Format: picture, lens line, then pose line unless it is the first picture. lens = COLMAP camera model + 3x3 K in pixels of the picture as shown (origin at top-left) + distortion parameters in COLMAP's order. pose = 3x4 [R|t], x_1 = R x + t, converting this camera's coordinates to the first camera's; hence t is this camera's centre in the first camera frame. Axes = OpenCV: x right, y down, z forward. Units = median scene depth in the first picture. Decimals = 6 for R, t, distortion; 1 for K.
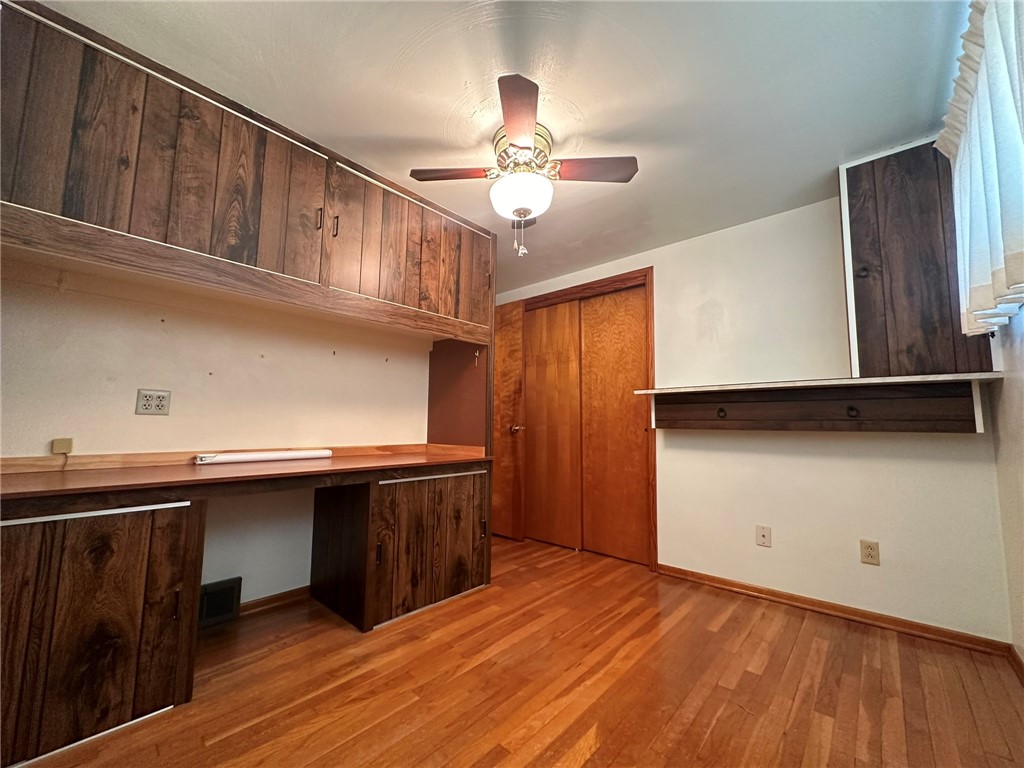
lens RADIAL K [[406.6, 0, 512.4], [0, 406.6, 384.6], [0, 0, 1]] dist [-0.000912, 0.000318]
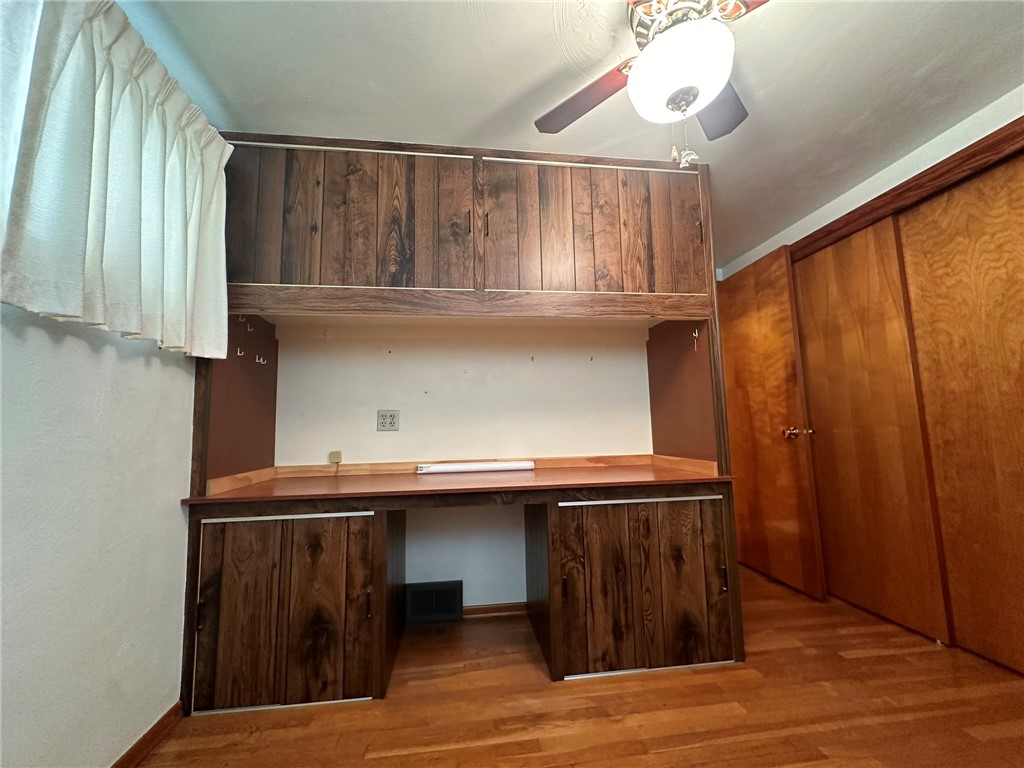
lens RADIAL K [[406.6, 0, 512.8], [0, 406.6, 384.6], [0, 0, 1]] dist [-0.000912, 0.000318]
pose [[0.760052, -0.095474, -0.642810, 0.160702], [0.092762, 0.994959, -0.038097, 0.015956], [0.643207, -0.030673, 0.765077, 0.284193]]
